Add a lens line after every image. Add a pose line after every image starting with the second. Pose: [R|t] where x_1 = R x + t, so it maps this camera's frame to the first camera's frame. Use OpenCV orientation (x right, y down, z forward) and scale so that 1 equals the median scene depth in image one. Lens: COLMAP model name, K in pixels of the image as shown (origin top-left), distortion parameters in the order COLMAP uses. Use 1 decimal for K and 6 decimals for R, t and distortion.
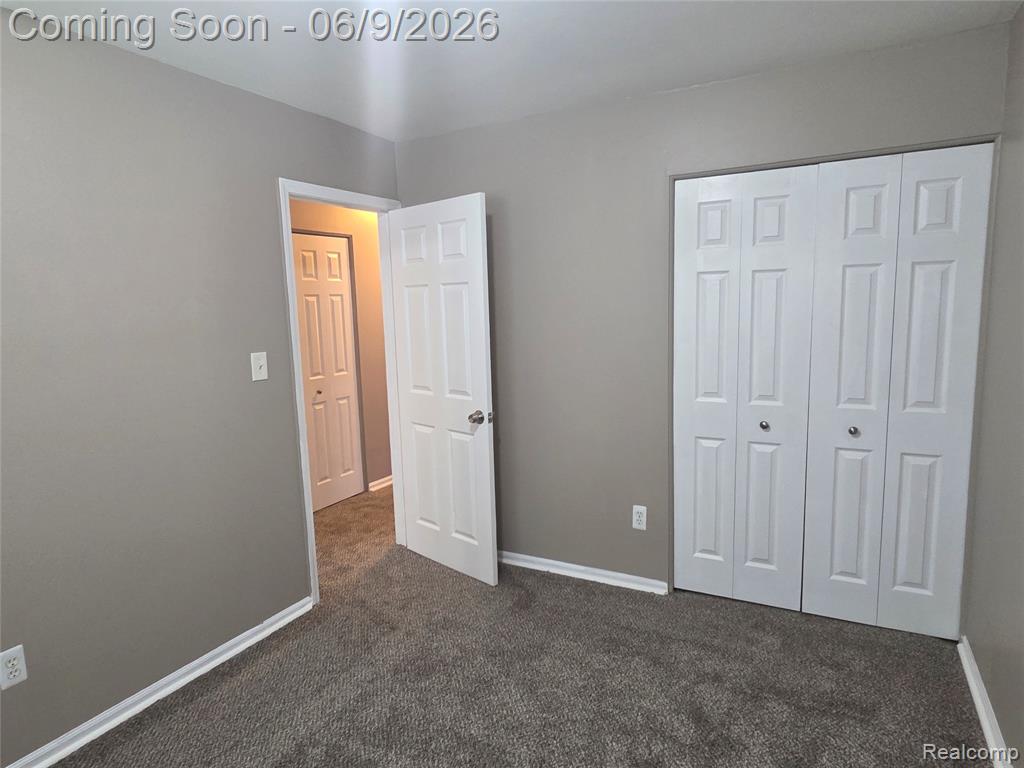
lens RADIAL K [[621.2, 0, 517.7], [0, 621.2, 381.2], [0, 0, 1]] dist [0.008285, -0.001410]
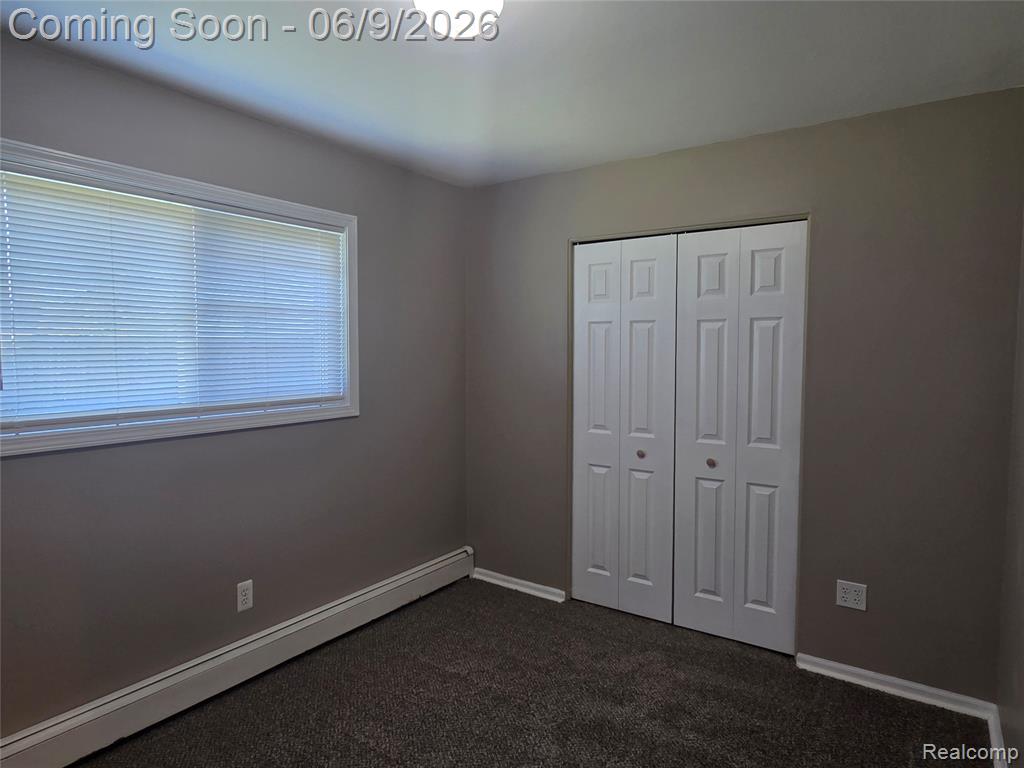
lens RADIAL K [[621.2, 0, 533.6], [0, 621.2, 375.8], [0, 0, 1]] dist [0.008285, -0.001410]
pose [[0.992902, 0.032044, -0.114541, 0.199040], [-0.040199, 0.996764, -0.069613, 0.007954], [0.111939, 0.073723, 0.990977, -0.105017]]
